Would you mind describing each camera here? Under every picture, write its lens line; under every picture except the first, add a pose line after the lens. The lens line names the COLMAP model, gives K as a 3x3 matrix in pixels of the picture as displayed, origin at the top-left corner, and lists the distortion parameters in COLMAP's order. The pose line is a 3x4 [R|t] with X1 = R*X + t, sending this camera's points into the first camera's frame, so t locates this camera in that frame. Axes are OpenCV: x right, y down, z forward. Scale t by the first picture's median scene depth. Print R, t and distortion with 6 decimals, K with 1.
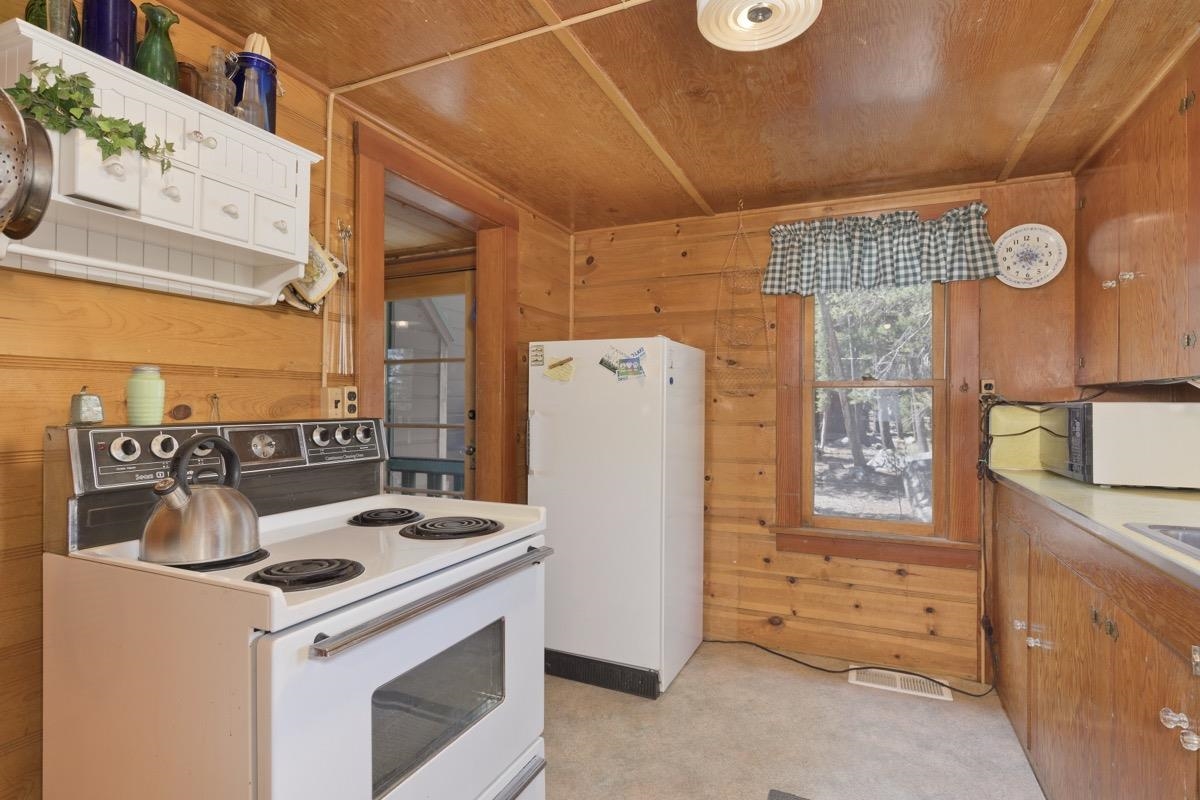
lens RADIAL K [[603.2, 0, 609.8], [0, 603.2, 407.2], [0, 0, 1]] dist [0.013024, -0.002330]
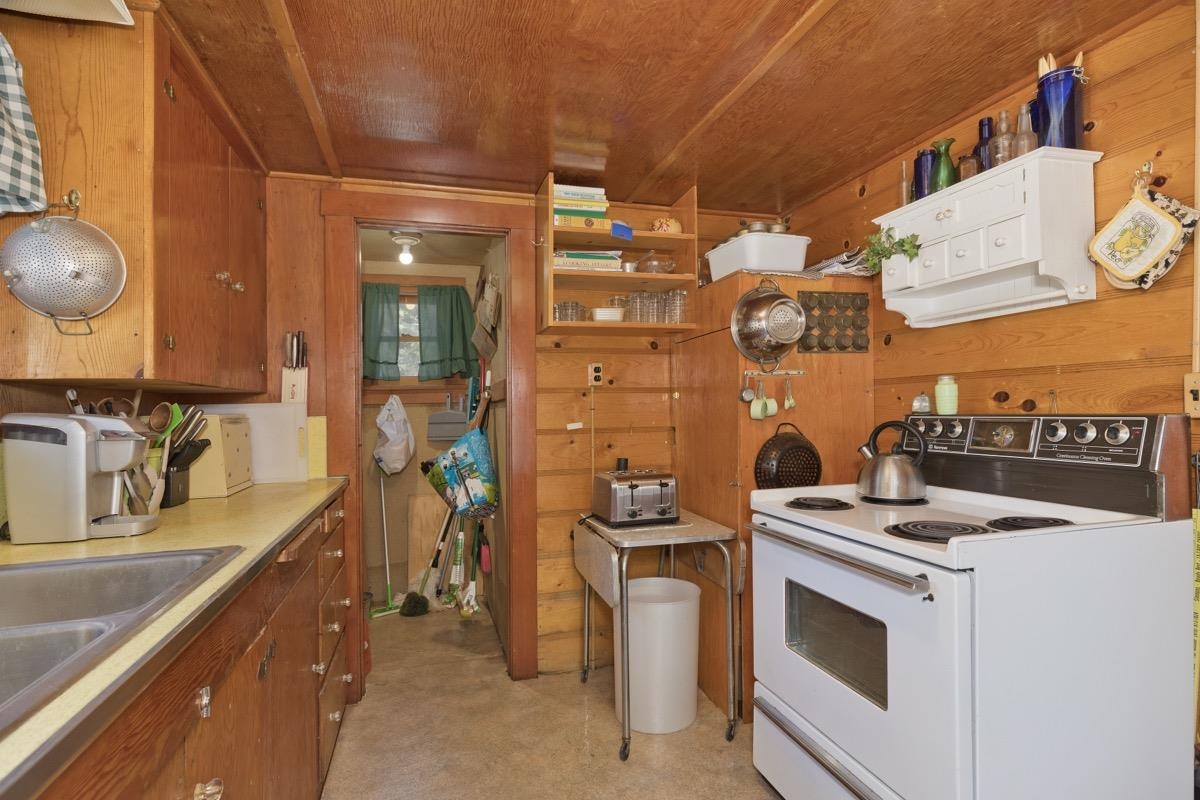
lens RADIAL K [[603.2, 0, 606.3], [0, 603.2, 411.2], [0, 0, 1]] dist [0.013024, -0.002330]
pose [[-0.768504, 0.006904, -0.639807, 0.706420], [0.008092, 0.999967, 0.001070, 0.009999], [0.639793, -0.004355, -0.768535, 1.337205]]
